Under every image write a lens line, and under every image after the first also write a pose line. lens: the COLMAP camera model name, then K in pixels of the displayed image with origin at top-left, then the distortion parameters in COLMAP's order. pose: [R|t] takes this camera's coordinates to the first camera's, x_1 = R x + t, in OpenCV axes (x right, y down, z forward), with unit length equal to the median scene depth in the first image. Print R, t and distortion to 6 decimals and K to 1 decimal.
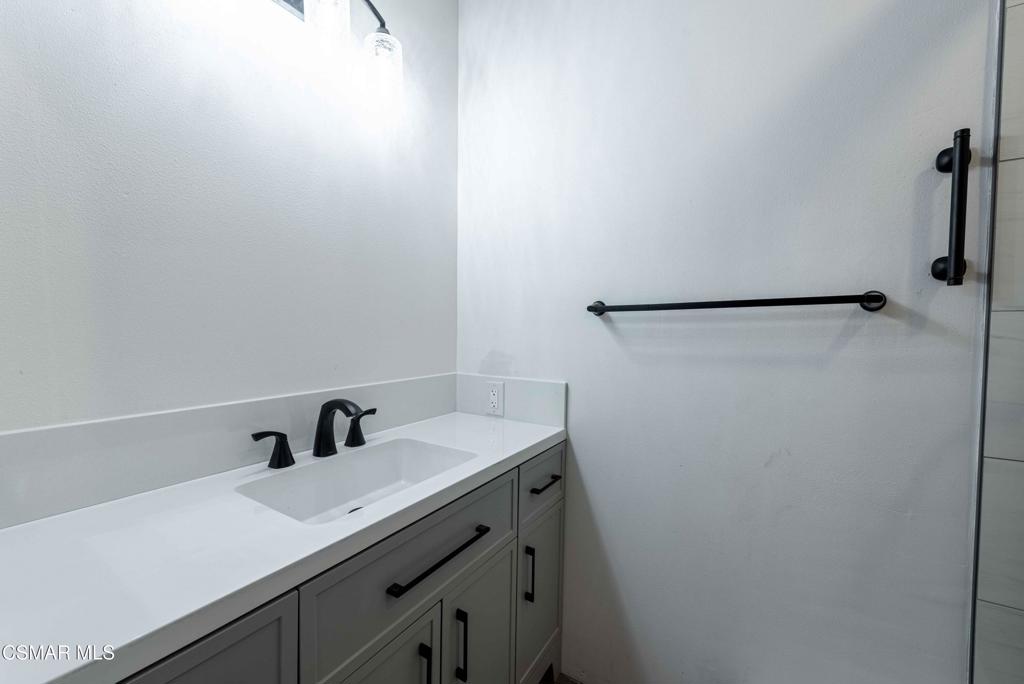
lens RADIAL K [[397.7, 0, 509.1], [0, 397.7, 342.4], [0, 0, 1]] dist [0.003923, -0.000417]
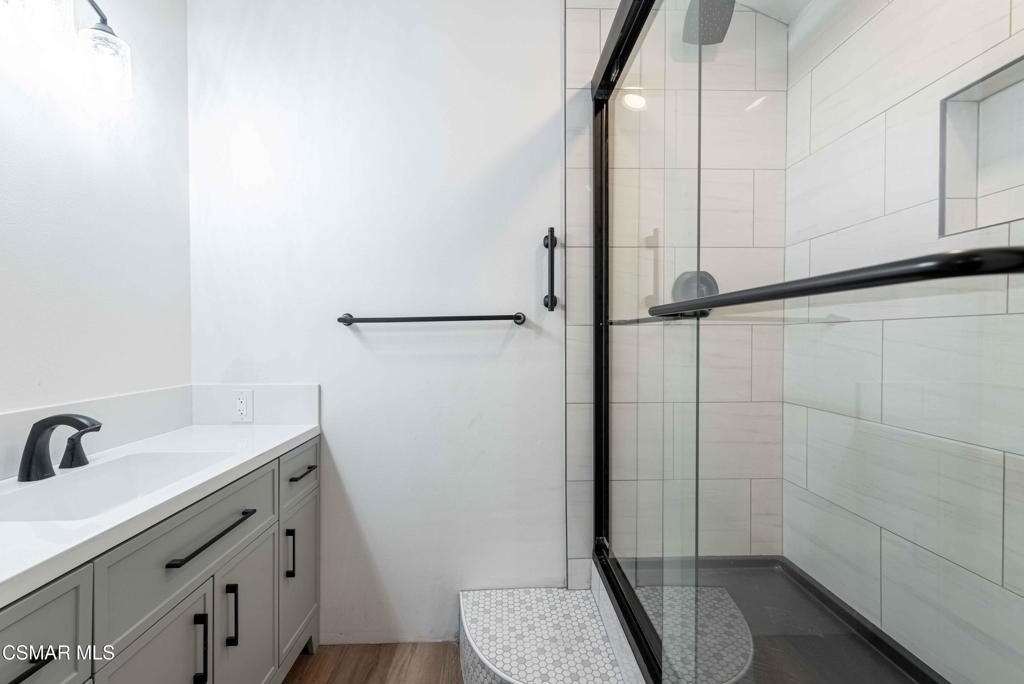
lens RADIAL K [[428.6, 0, 511.1], [0, 428.6, 344.3], [0, 0, 1]] dist [0.003899, 0.000011]
pose [[0.824684, -0.019761, 0.565249, -0.126205], [0.028363, 0.999577, -0.006436, 0.013781], [-0.564883, 0.021340, 0.824895, -0.435799]]
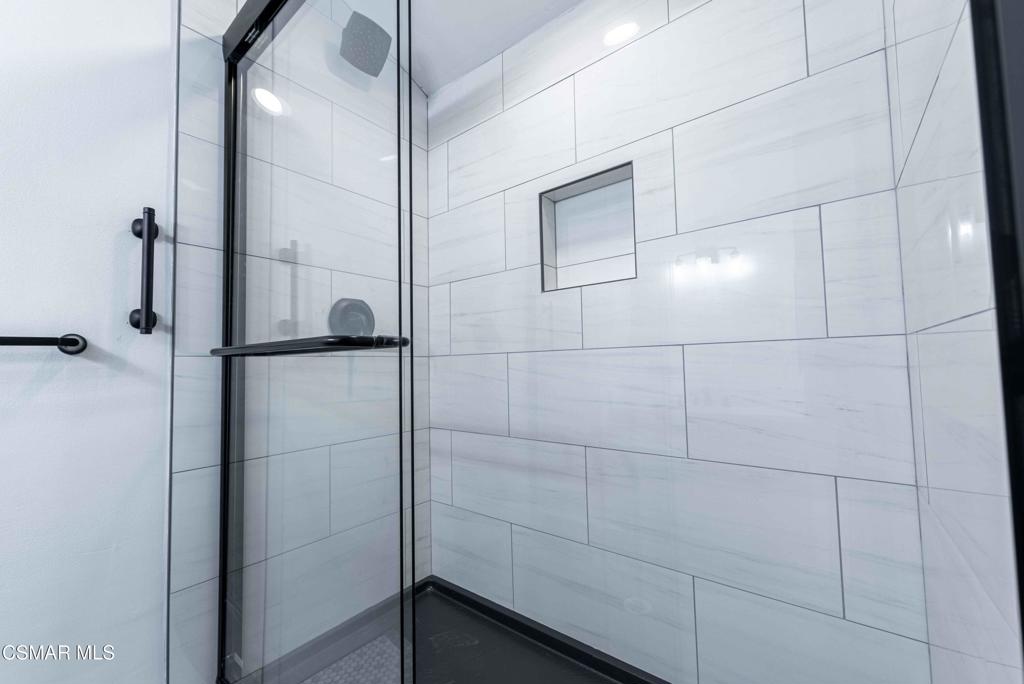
lens RADIAL K [[402.6, 0, 513.5], [0, 402.6, 344.9], [0, 0, 1]] dist [0.000310, -0.000019]
pose [[0.098850, 0.037978, 0.994377, 0.028461], [0.054524, 0.997564, -0.043520, 0.000759], [-0.993607, 0.058520, 0.096539, -0.170983]]
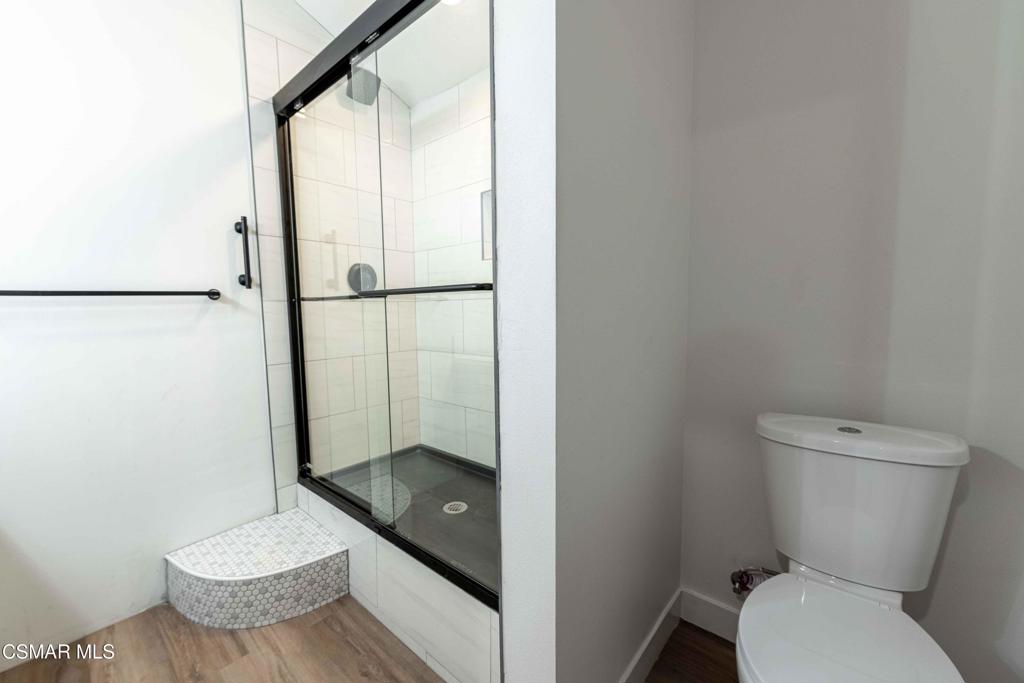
lens RADIAL K [[397.7, 0, 509.1], [0, 397.7, 341.9], [0, 0, 1]] dist [0.003923, -0.000417]
pose [[0.137449, -0.094003, 0.986038, -0.710419], [0.047642, 0.994962, 0.088212, 0.016996], [-0.989362, 0.034853, 0.141235, -0.579165]]
